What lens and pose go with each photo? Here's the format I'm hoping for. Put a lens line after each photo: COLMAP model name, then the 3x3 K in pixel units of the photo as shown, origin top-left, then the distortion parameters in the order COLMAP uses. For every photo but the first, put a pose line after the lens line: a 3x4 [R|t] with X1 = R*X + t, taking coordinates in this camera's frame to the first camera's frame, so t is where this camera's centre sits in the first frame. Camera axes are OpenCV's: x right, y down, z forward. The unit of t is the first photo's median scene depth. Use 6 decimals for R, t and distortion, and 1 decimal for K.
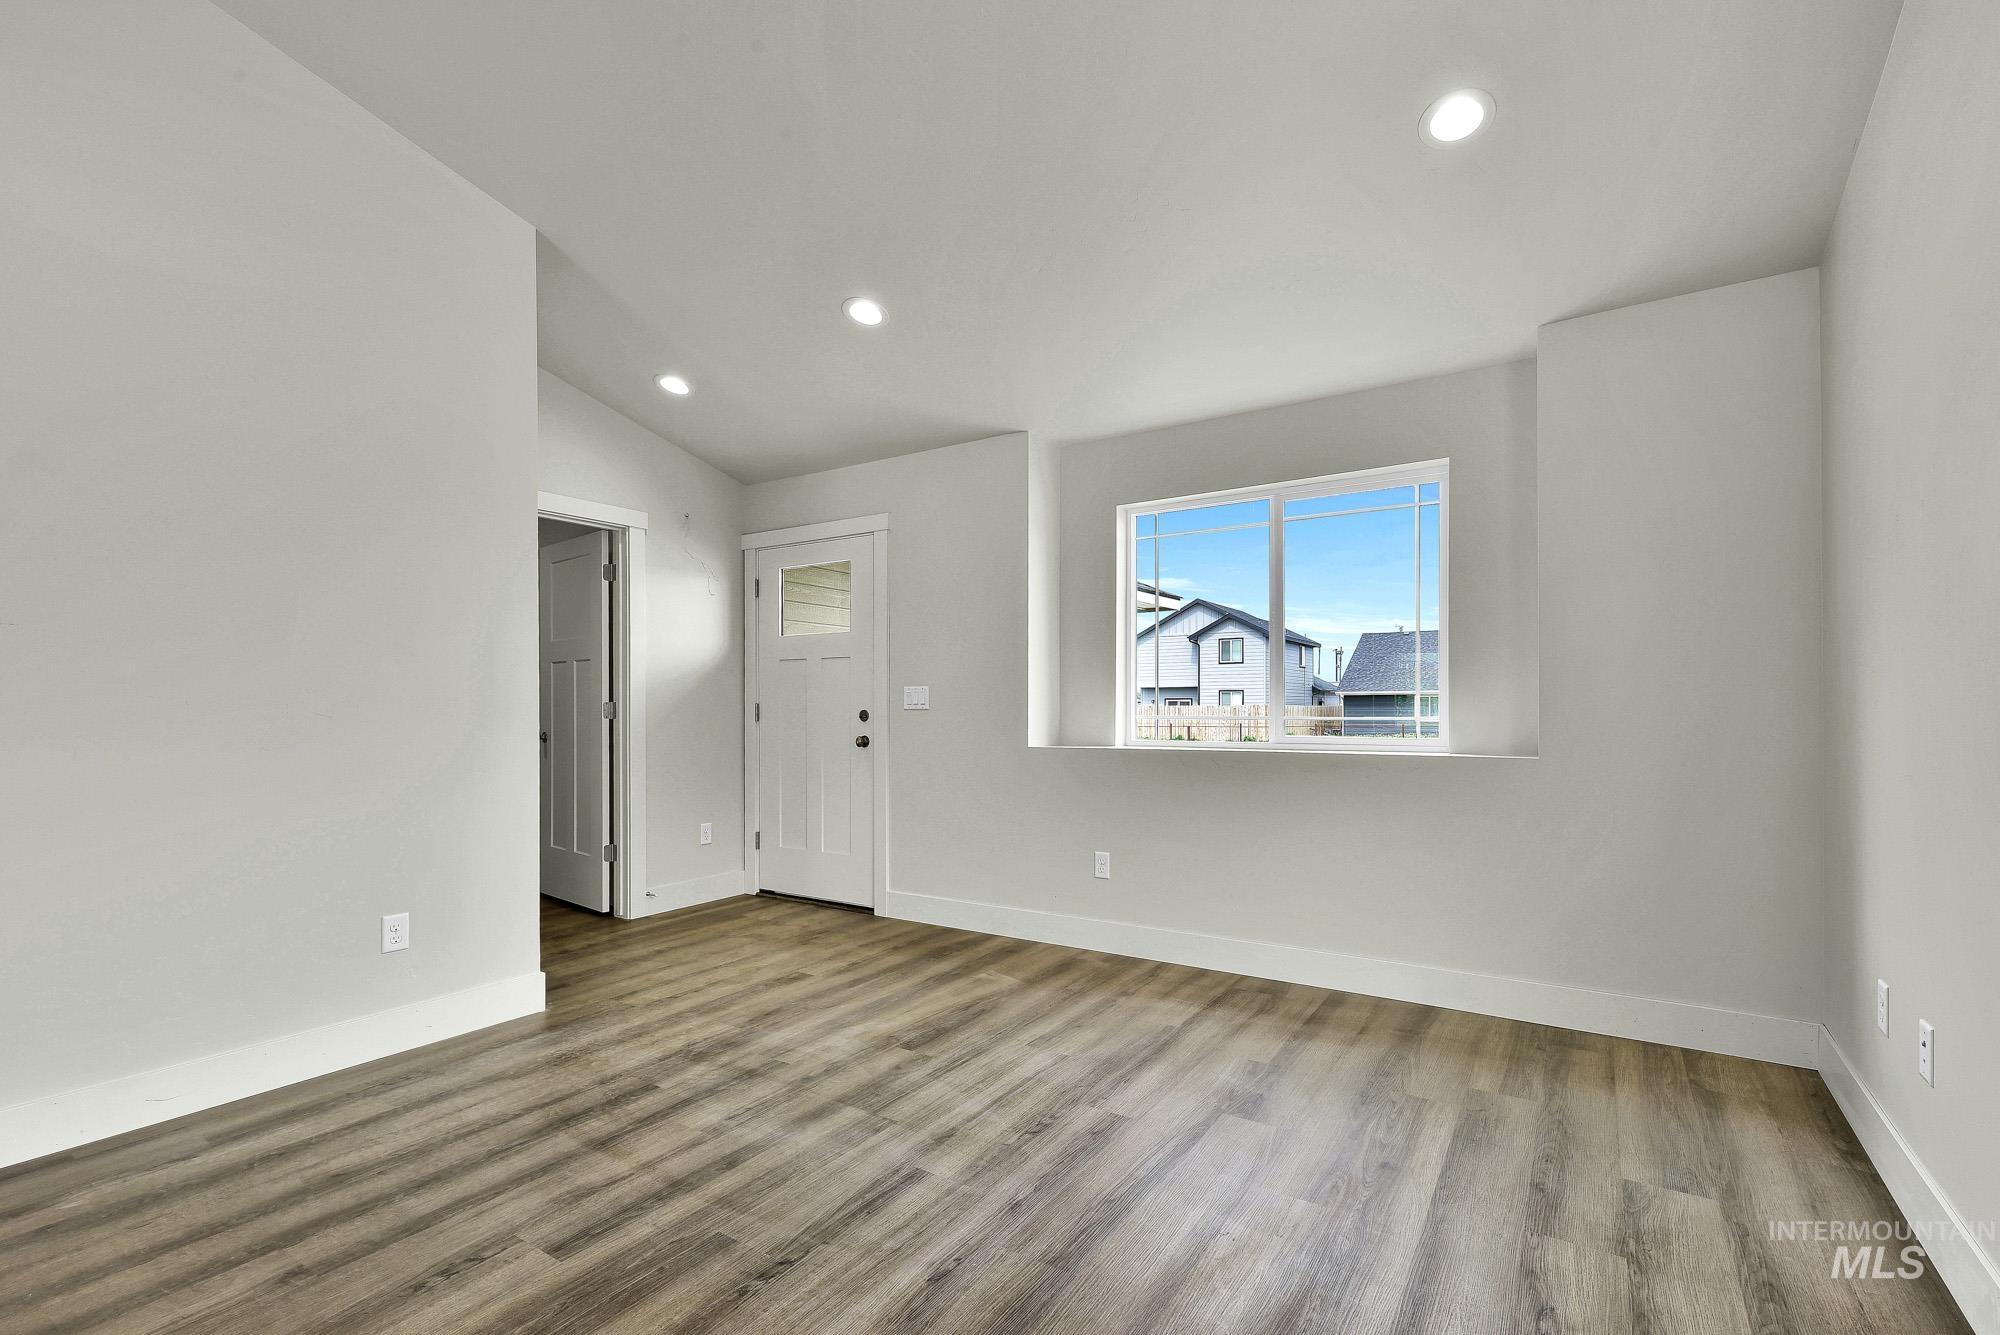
lens RADIAL K [[866.9, 0, 1037.4], [0, 866.9, 717.1], [0, 0, 1]] dist [0.001099, 0.000101]
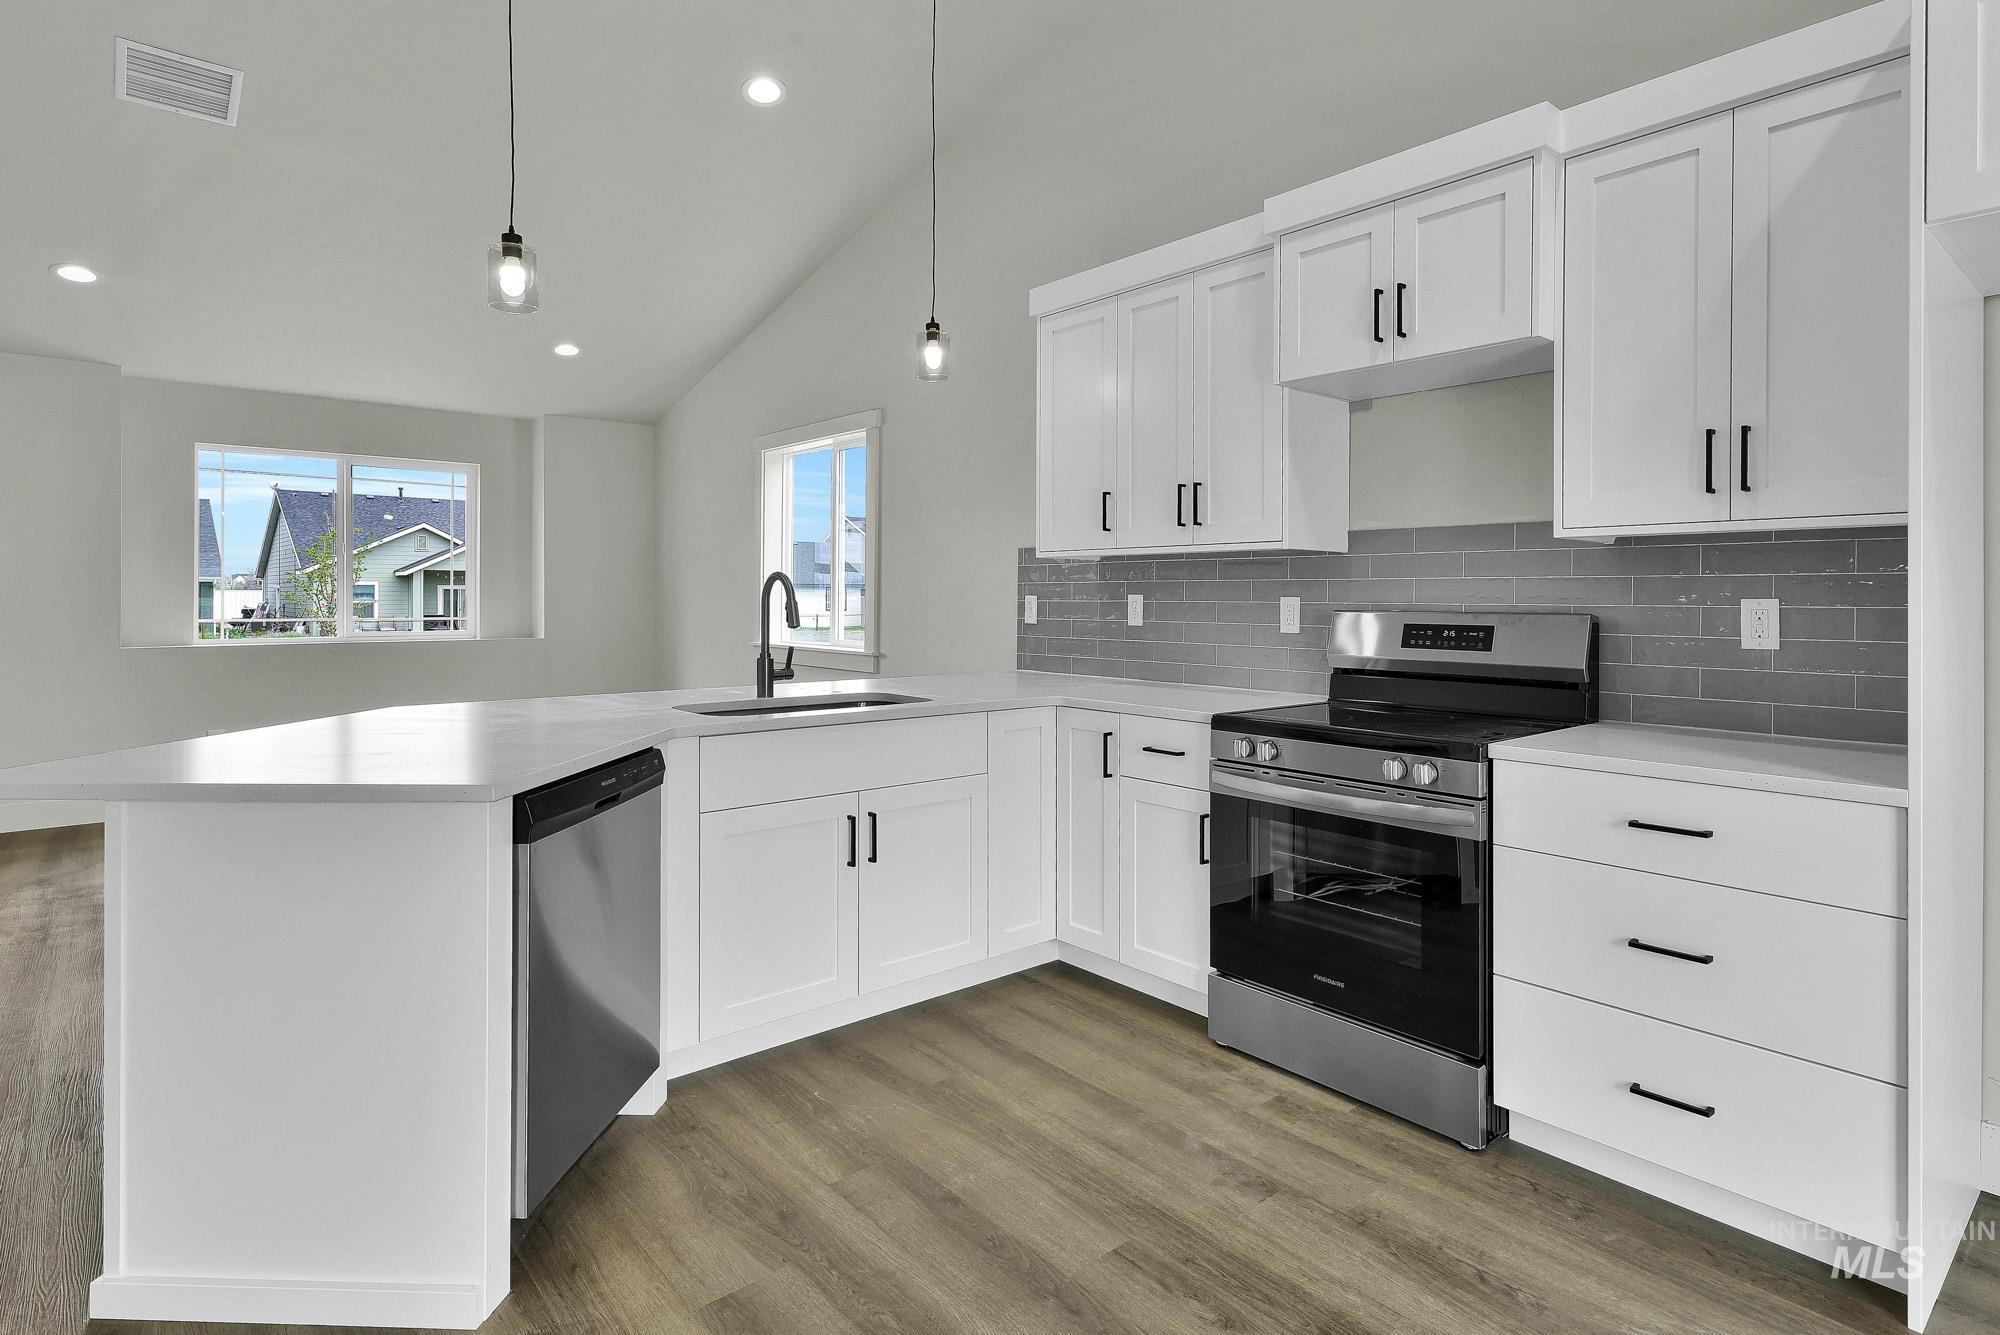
lens RADIAL K [[1025.4, 0, 1038.7], [0, 1025.4, 600.6], [0, 0, 1]] dist [0.003160, 0.000795]
pose [[0.283863, 0.000608, 0.958865, -1.201171], [0.007730, 0.999966, -0.002922, -0.018797], [-0.958834, 0.008242, 0.283848, -0.642142]]
